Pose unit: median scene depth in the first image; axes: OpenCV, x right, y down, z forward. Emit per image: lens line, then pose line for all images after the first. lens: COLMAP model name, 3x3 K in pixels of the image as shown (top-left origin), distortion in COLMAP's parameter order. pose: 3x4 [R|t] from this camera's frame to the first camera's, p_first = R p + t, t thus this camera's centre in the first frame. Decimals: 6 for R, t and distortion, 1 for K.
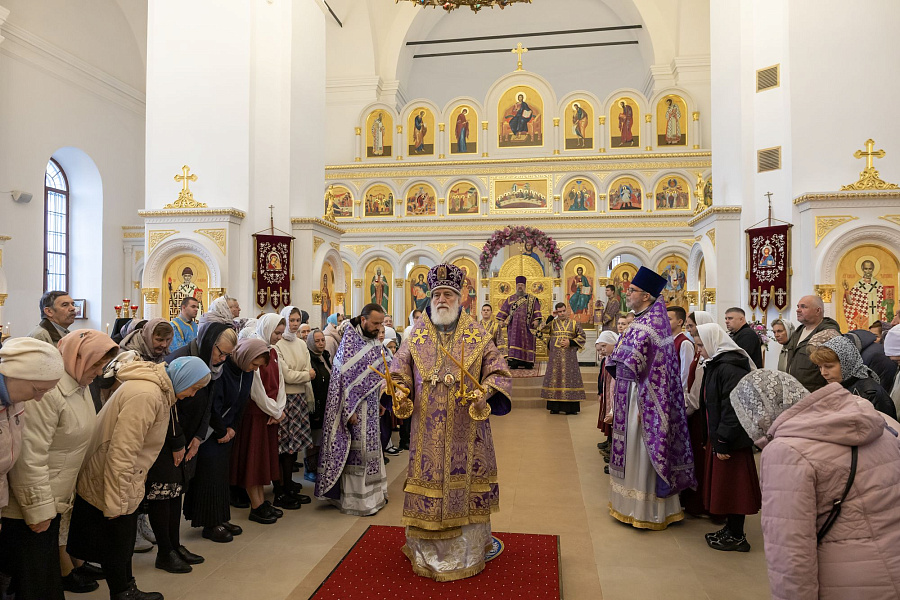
lens RADIAL K [[636.5, 0, 456.8], [0, 636.5, 299.1], [0, 0, 1]] dist [-0.008052, 0.002315]
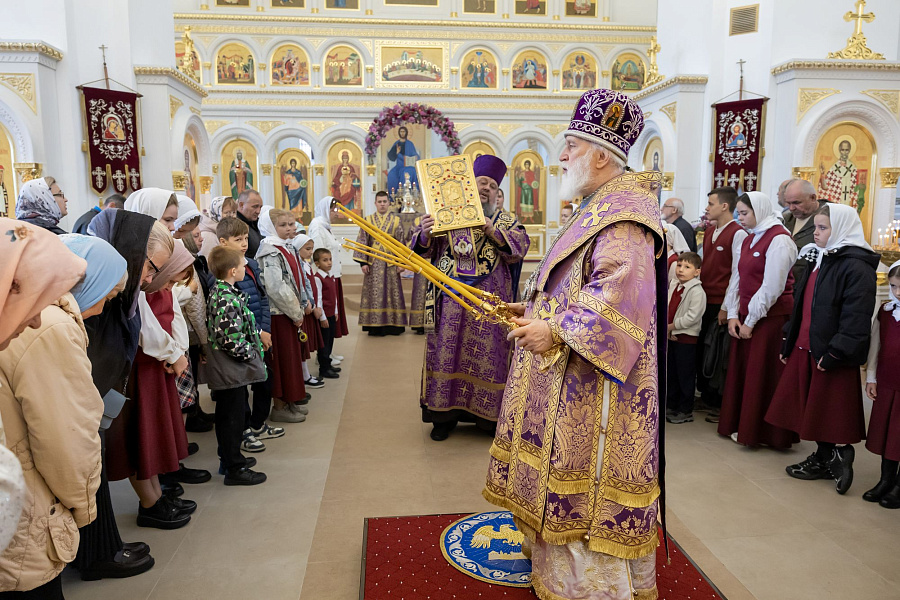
lens RADIAL K [[636.5, 0, 456.8], [0, 636.5, 299.1], [0, 0, 1]] dist [-0.008052, 0.002315]
pose [[0.967023, -0.037620, 0.251896, -0.100204], [-0.002014, 0.987871, 0.155266, 0.018288], [-0.254682, -0.150653, 0.955218, 0.193095]]
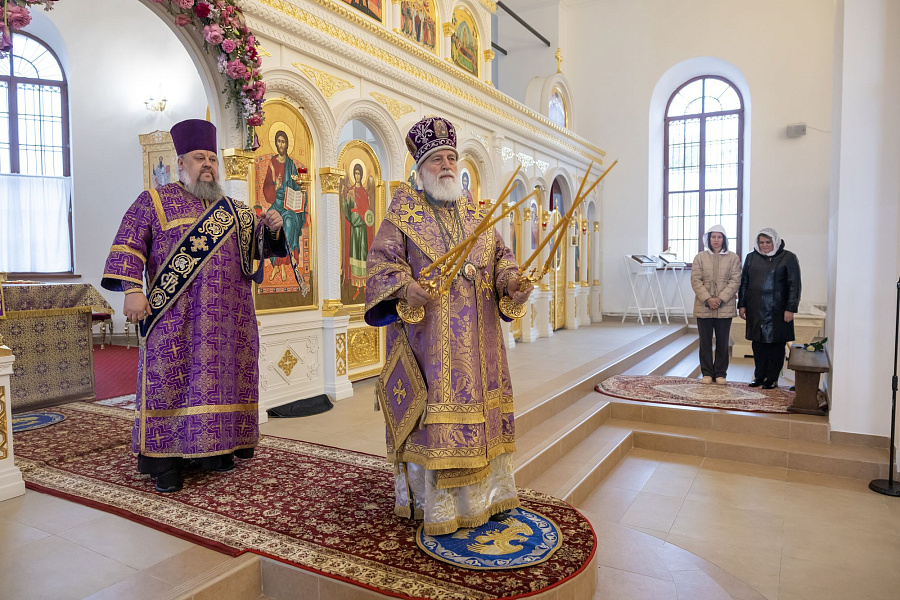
lens RADIAL K [[617.5, 0, 461.0], [0, 617.5, 301.0], [0, 0, 1]] dist [-0.012789, -0.006334]
pose [[0.342772, -0.058832, 0.937574, -0.140396], [-0.010219, 0.997744, 0.066344, 0.028368], [-0.939363, -0.032322, 0.341398, 1.165800]]
